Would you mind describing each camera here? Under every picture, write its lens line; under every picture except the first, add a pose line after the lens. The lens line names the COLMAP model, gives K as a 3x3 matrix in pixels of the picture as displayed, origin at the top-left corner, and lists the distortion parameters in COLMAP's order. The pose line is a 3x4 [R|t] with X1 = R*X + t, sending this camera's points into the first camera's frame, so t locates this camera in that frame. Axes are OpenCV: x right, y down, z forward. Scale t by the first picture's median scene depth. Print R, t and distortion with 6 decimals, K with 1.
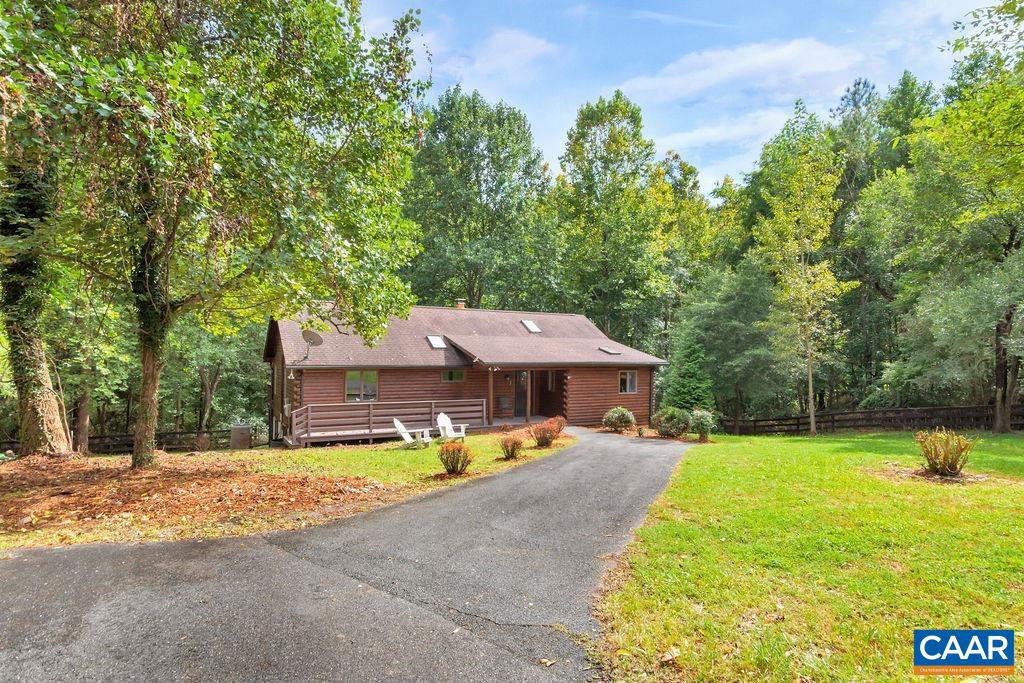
lens RADIAL K [[540.2, 0, 482.4], [0, 540.2, 340.5], [0, 0, 1]] dist [0.002441, 0.000208]
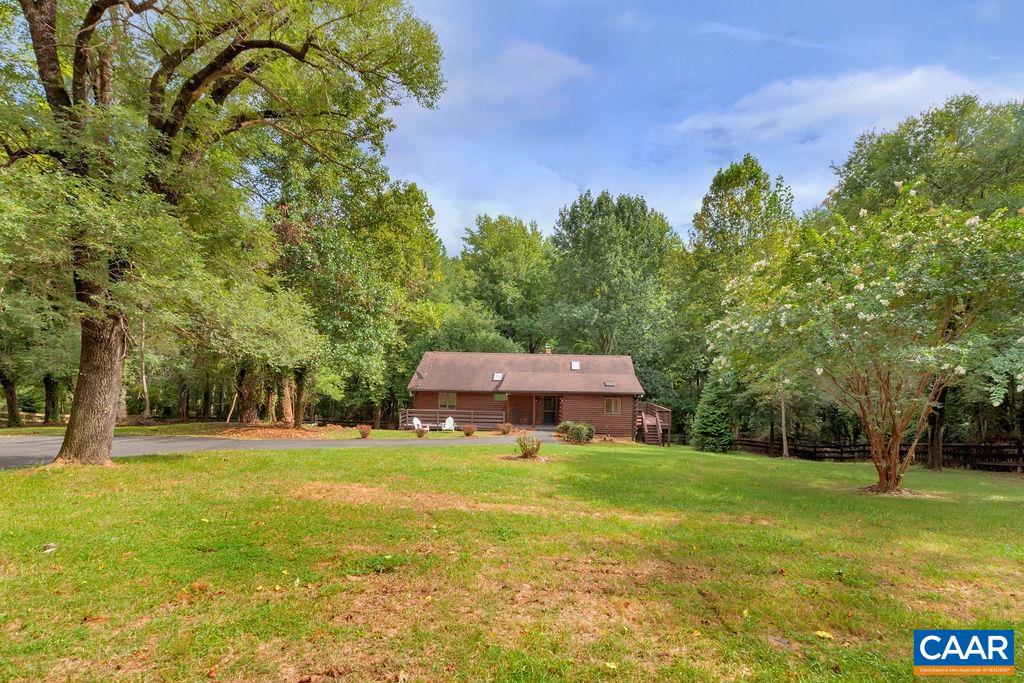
lens RADIAL K [[447.8, 0, 514.4], [0, 447.8, 353.3], [0, 0, 1]] dist [-0.001426, -0.000087]
pose [[0.858904, -0.015456, -0.511904, 0.659616], [0.003677, 0.999705, -0.024015, -0.035565], [0.512124, 0.018745, 0.858707, -0.162942]]
